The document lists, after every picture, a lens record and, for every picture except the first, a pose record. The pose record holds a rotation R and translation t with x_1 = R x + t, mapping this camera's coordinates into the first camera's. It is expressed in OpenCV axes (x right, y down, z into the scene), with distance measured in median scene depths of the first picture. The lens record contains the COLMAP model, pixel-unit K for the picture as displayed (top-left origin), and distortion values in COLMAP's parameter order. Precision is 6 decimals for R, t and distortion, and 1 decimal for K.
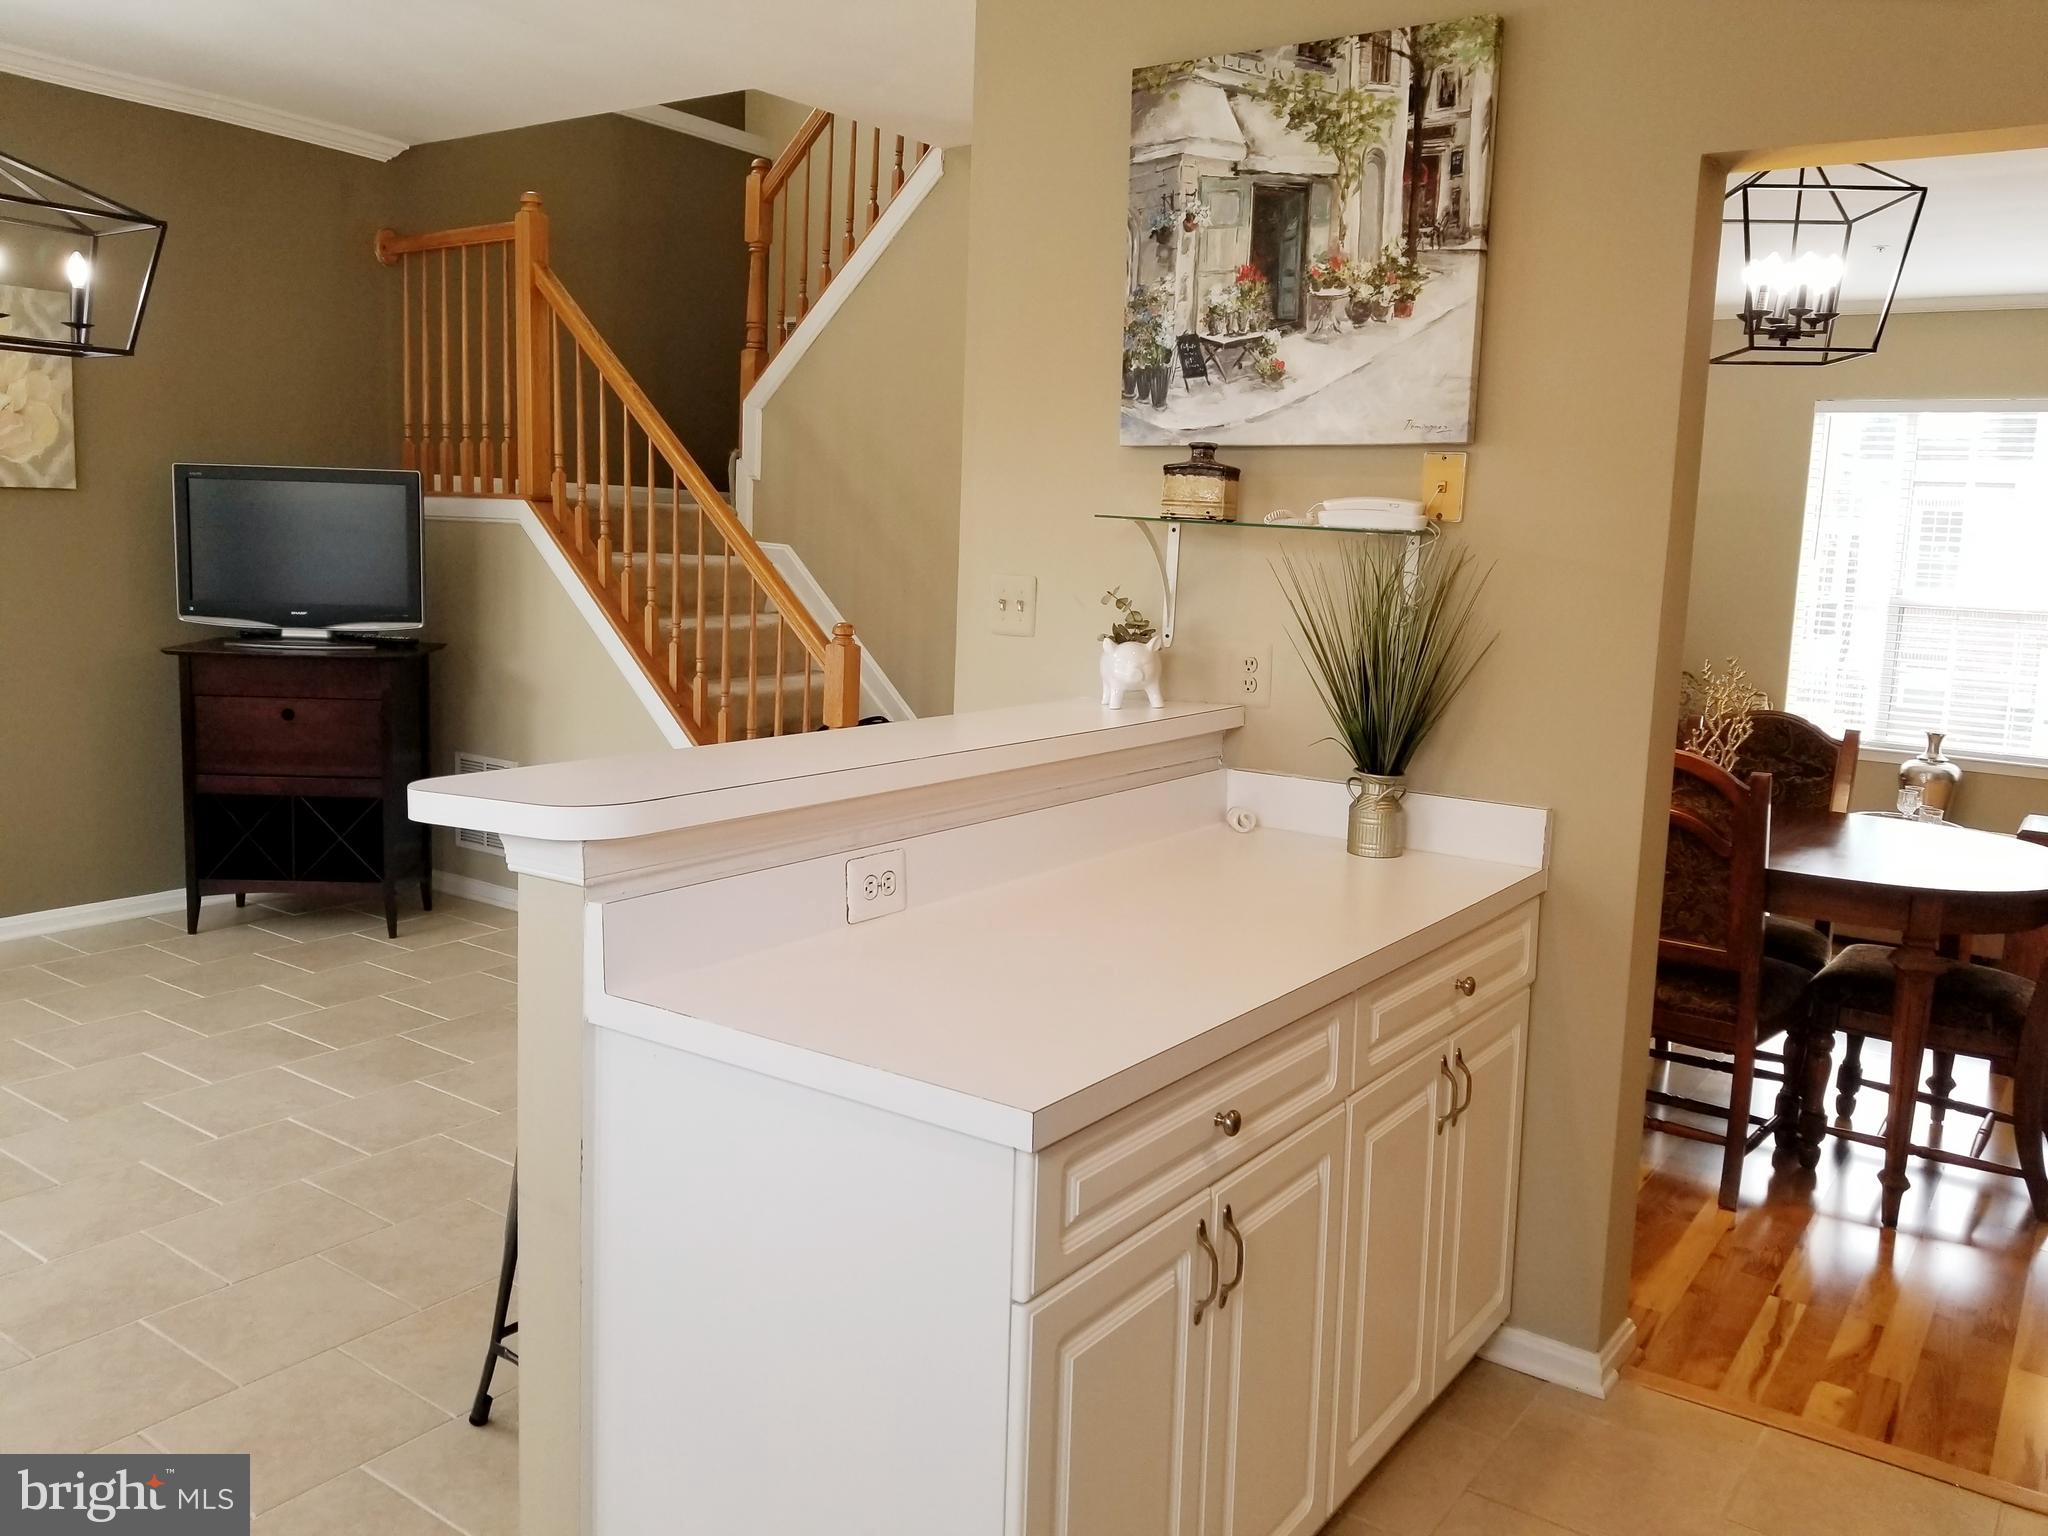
lens RADIAL K [[1608.5, 0, 998.8], [0, 1608.5, 722.4], [0, 0, 1]] dist [0.072482, -0.114127]
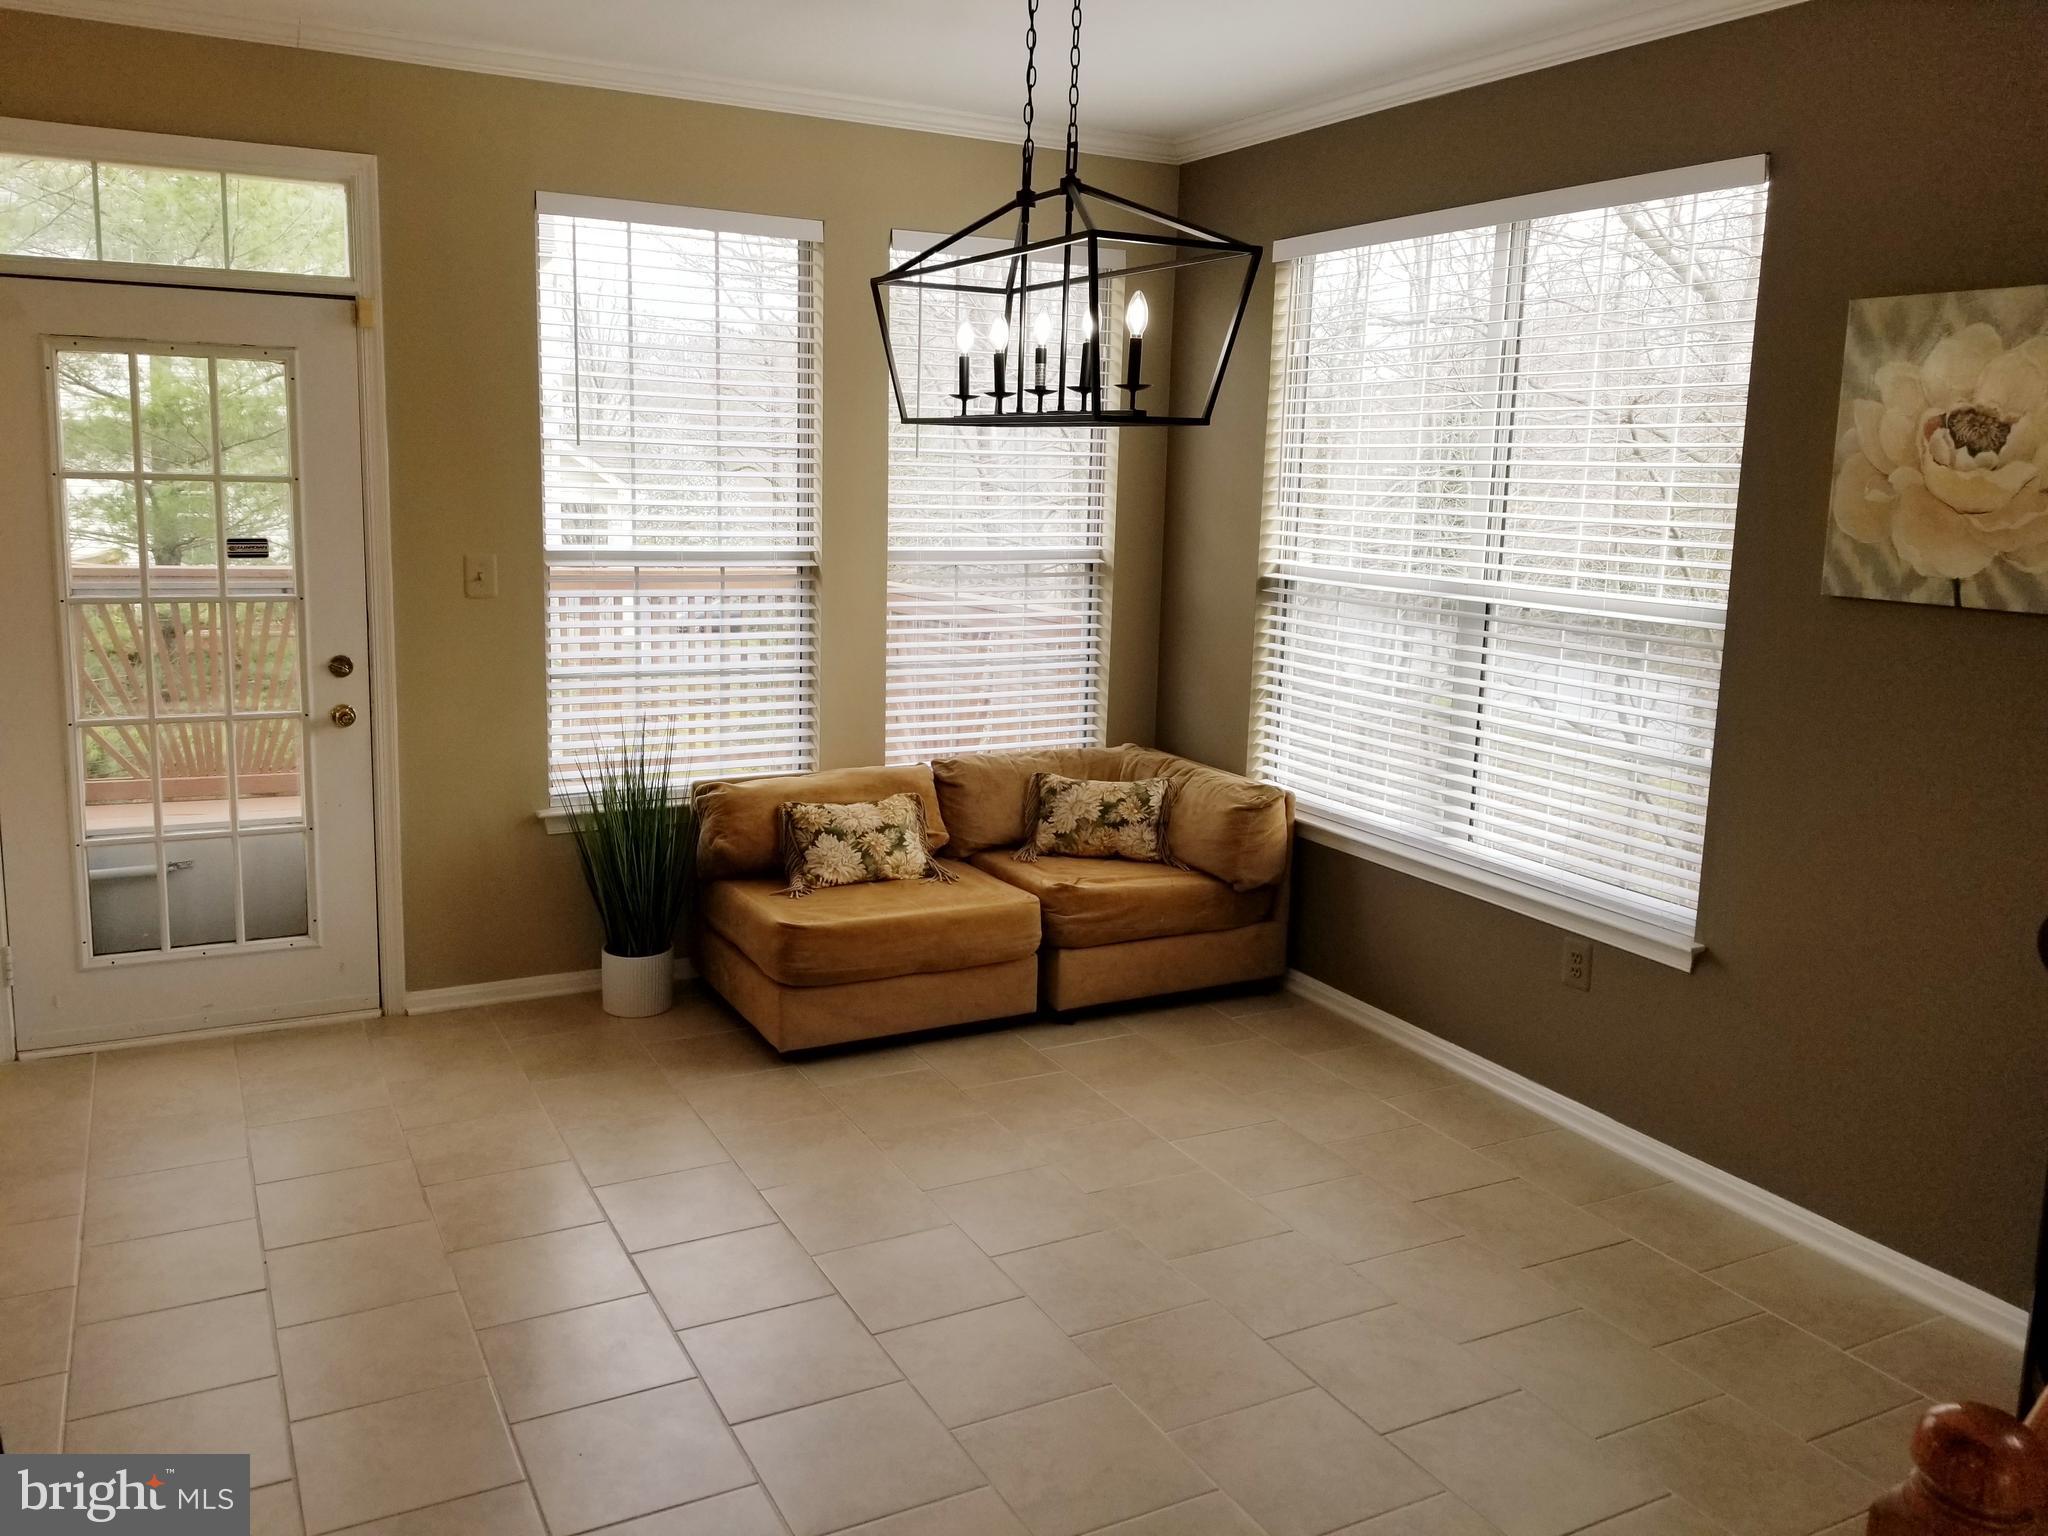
lens RADIAL K [[1608.5, 0, 994.1], [0, 1608.5, 720.1], [0, 0, 1]] dist [0.072482, -0.114127]
pose [[-0.453432, 0.089303, -0.886806, 0.165653], [-0.154078, 0.972134, 0.176677, -0.215248], [0.877872, 0.216748, -0.427037, 1.304017]]
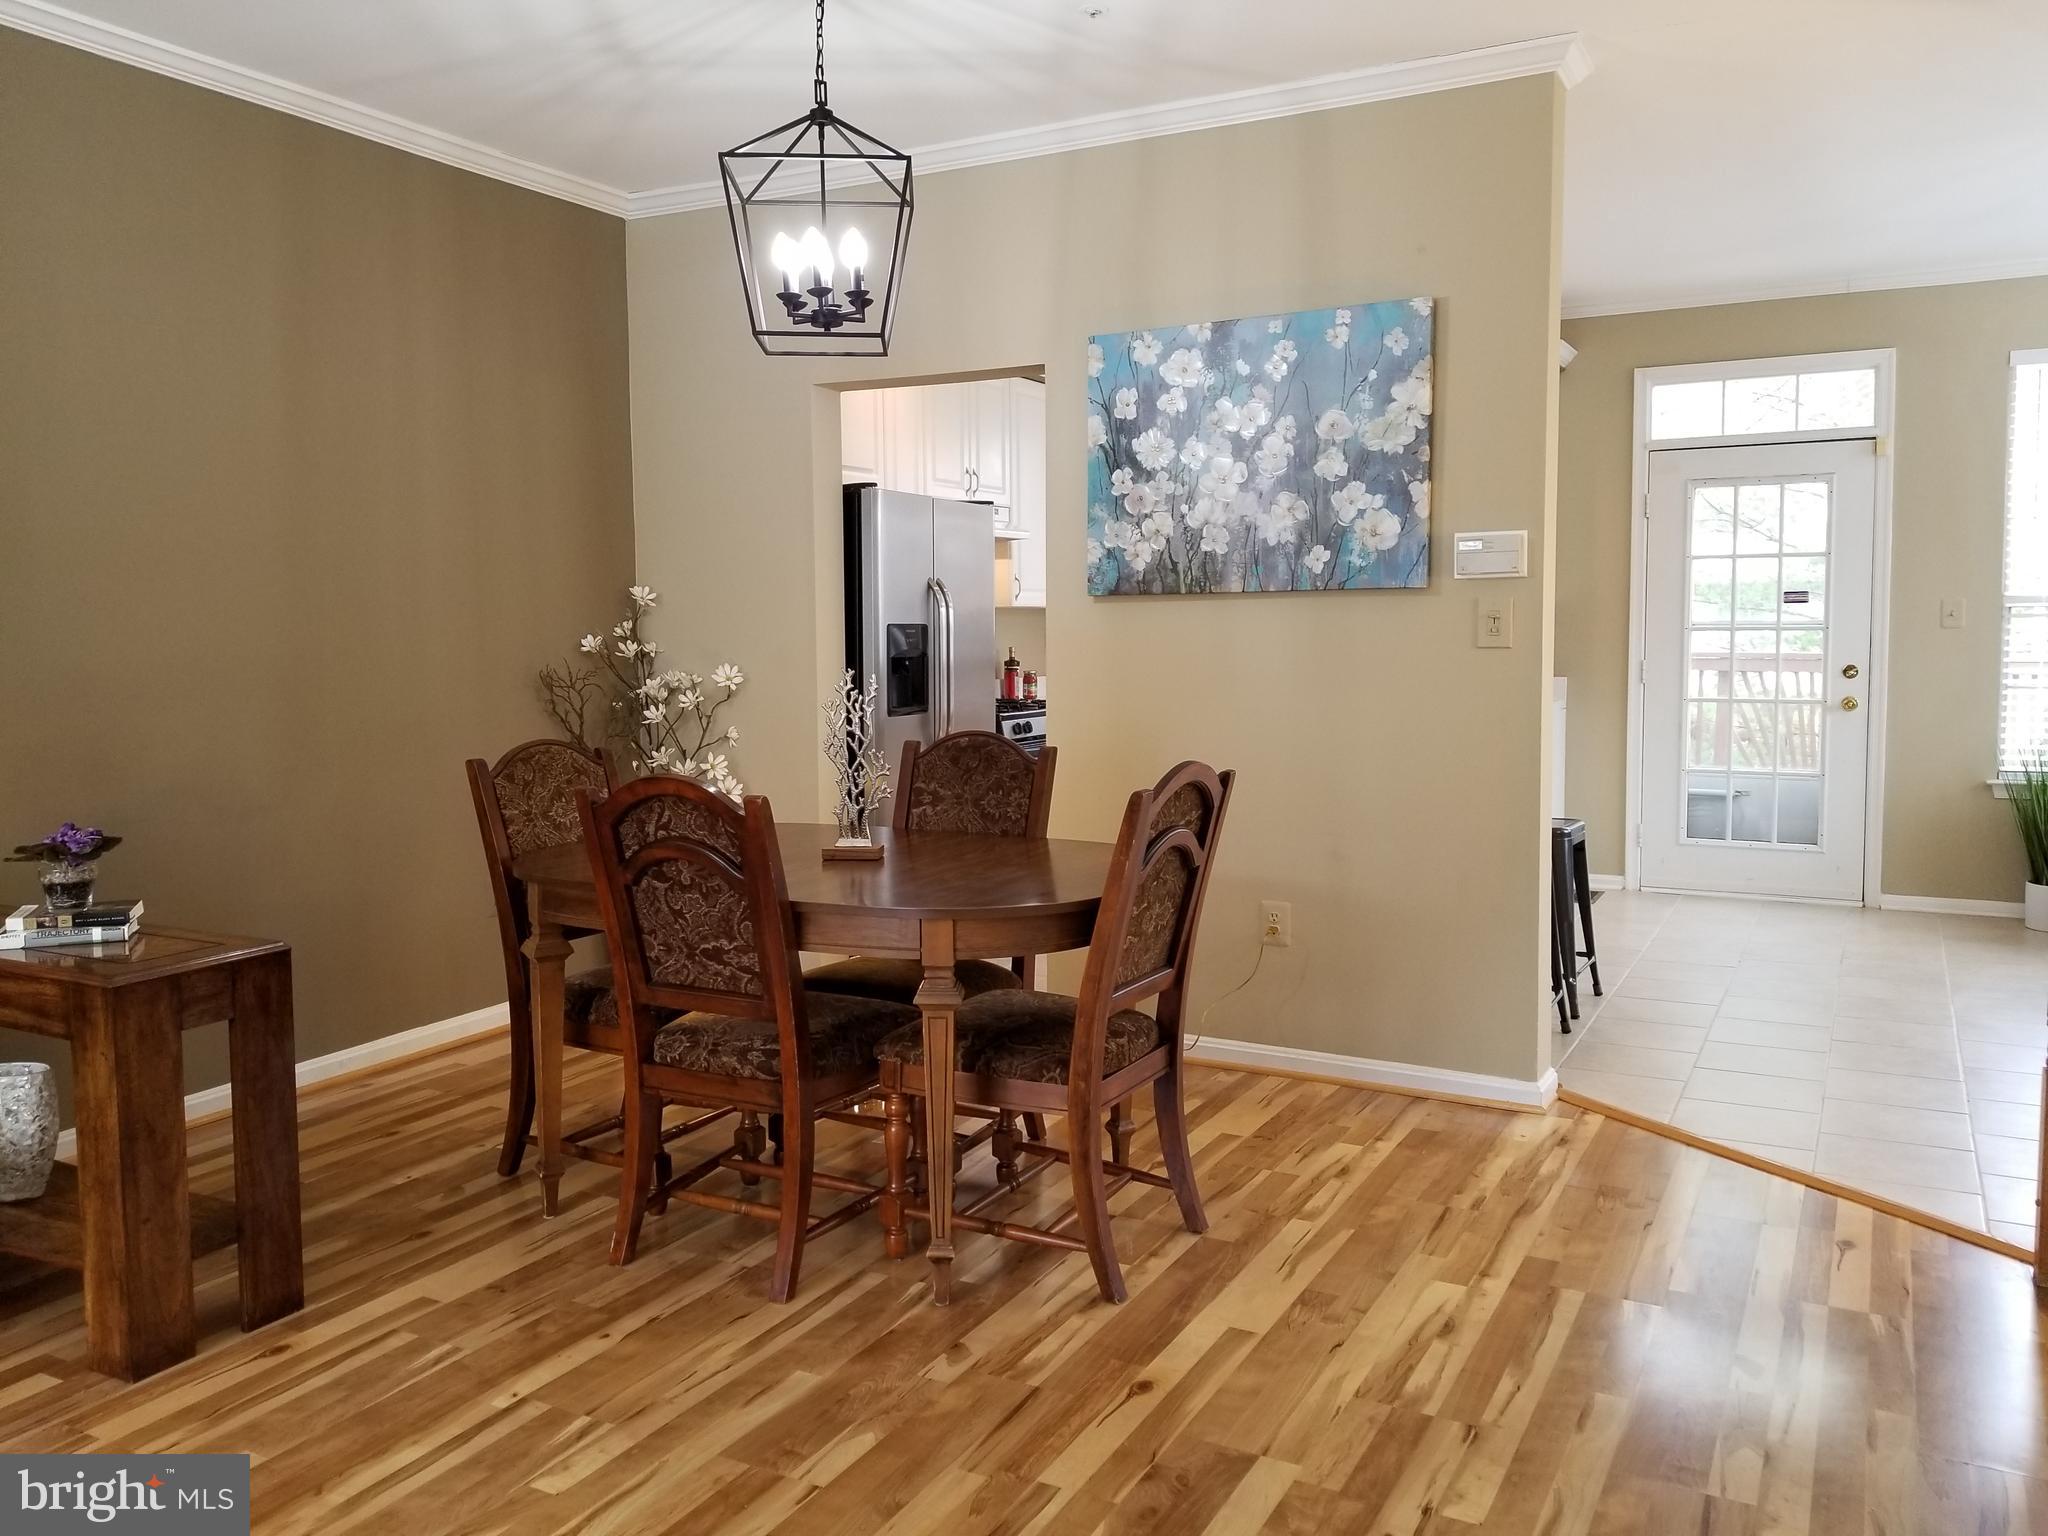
lens RADIAL K [[1608.5, 0, 983.1], [0, 1608.5, 735.3], [0, 0, 1]] dist [0.072482, -0.114127]
pose [[-0.993721, -0.024262, -0.109224, 0.546809], [-0.044695, 0.981012, 0.188726, -0.204289], [0.102571, 0.192423, -0.975937, 2.176087]]
